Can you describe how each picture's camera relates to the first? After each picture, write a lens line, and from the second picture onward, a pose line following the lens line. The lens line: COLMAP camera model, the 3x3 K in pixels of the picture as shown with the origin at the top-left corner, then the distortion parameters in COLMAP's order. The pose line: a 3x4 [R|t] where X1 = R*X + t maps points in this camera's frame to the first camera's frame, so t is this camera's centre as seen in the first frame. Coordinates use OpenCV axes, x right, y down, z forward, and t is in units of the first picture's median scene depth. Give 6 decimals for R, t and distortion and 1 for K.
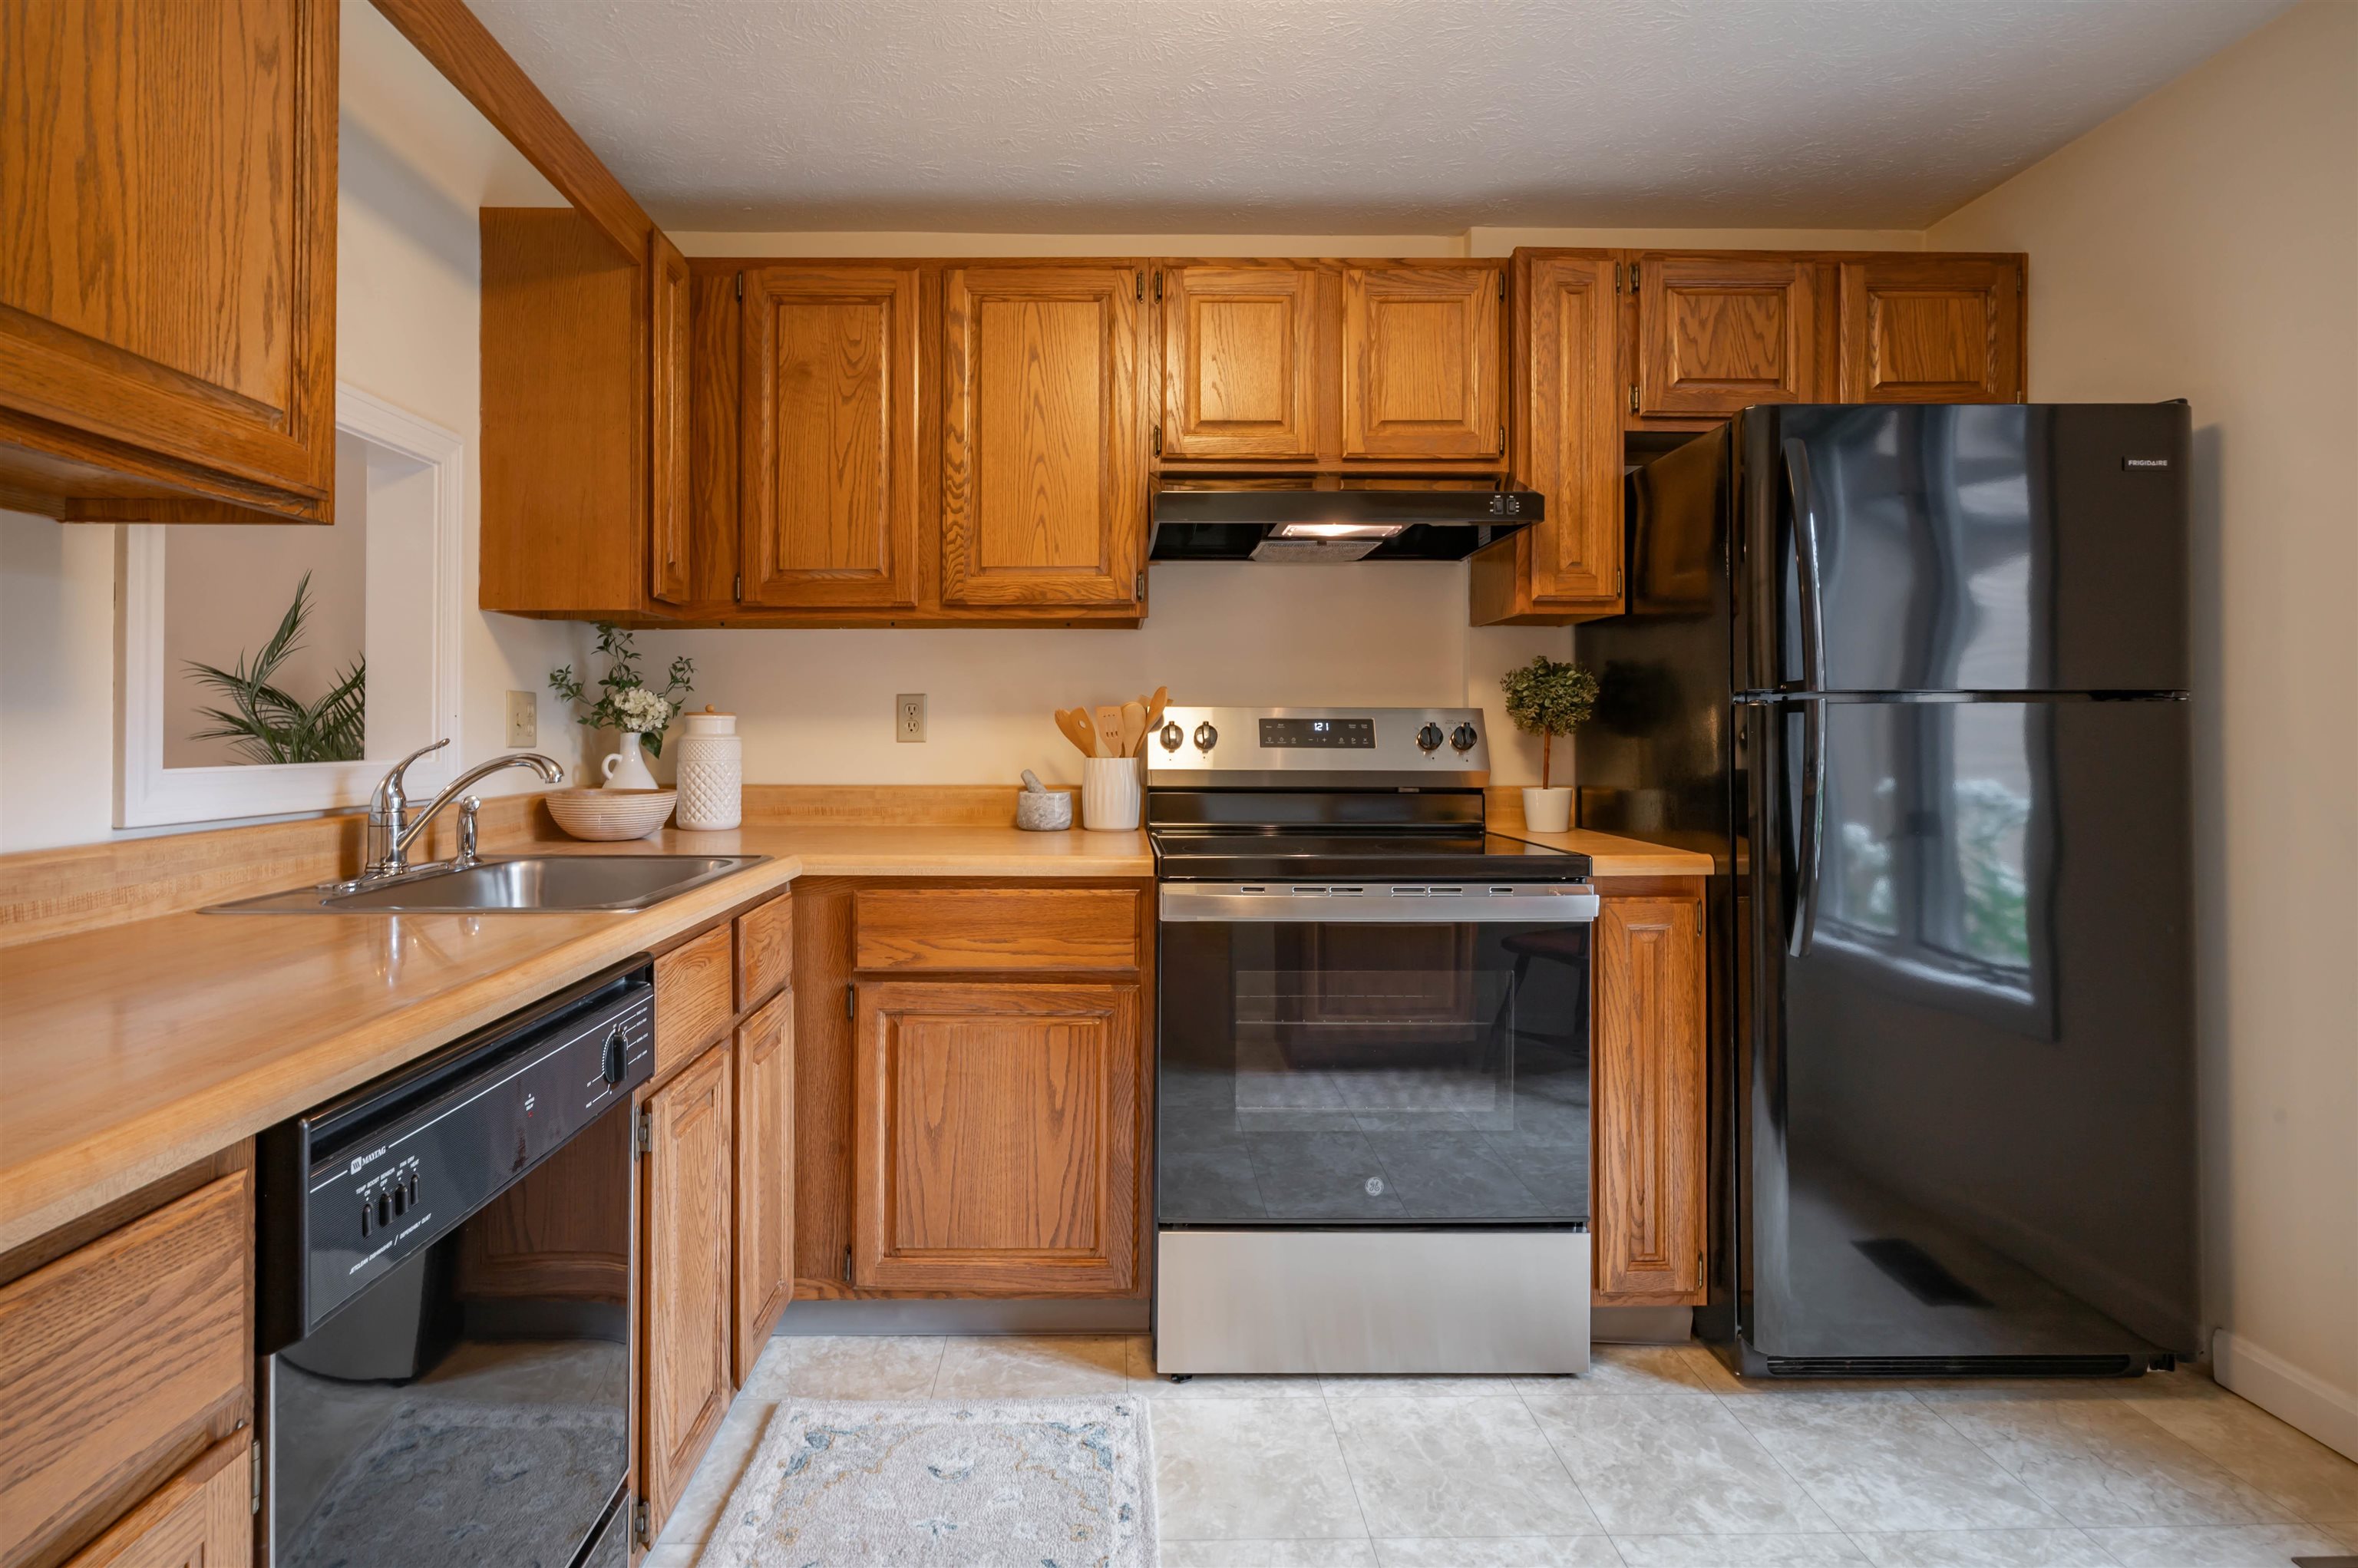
lens RADIAL K [[1086.7, 0, 1093.1], [0, 1086.7, 729.5], [0, 0, 1]] dist [0.000356, 0.000280]
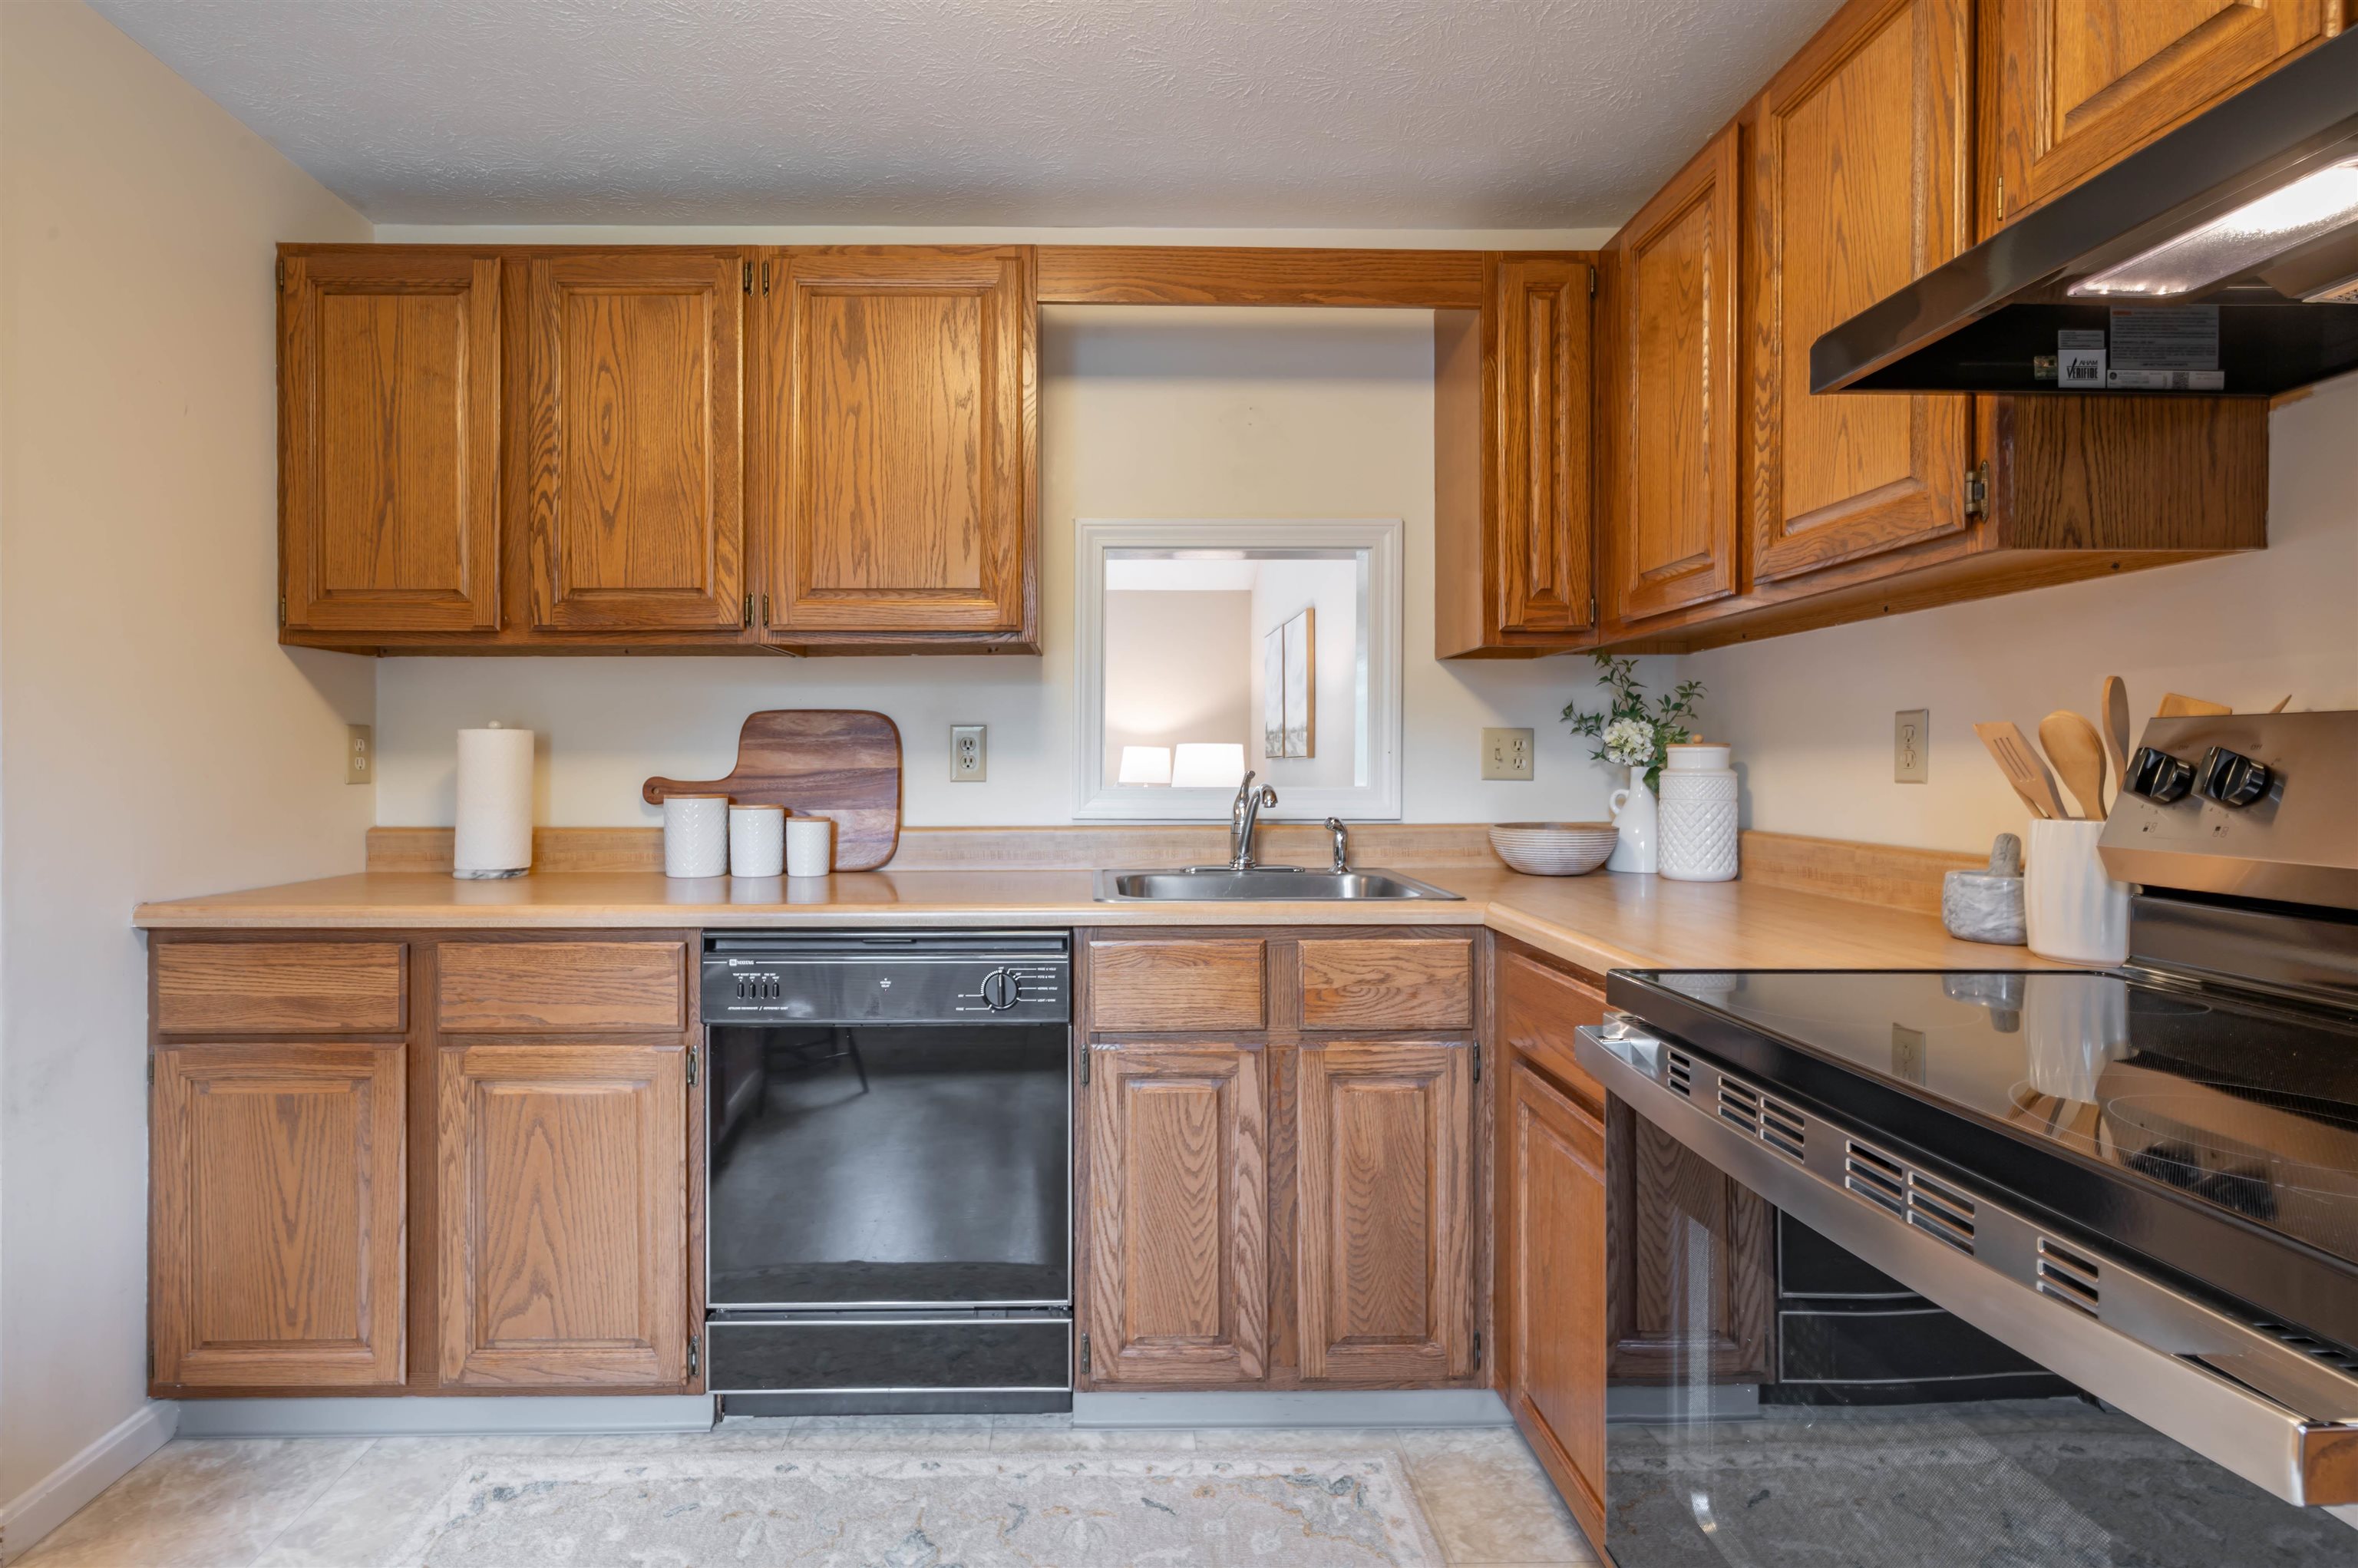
lens RADIAL K [[1135.6, 0, 1172.5], [0, 1135.6, 765.3], [0, 0, 1]] dist [-0.000877, 0.000181]
pose [[0.073373, 0.004277, -0.997295, 0.785036], [0.001330, 0.999989, 0.004386, -0.004495], [0.997304, -0.001648, 0.073366, 0.798688]]
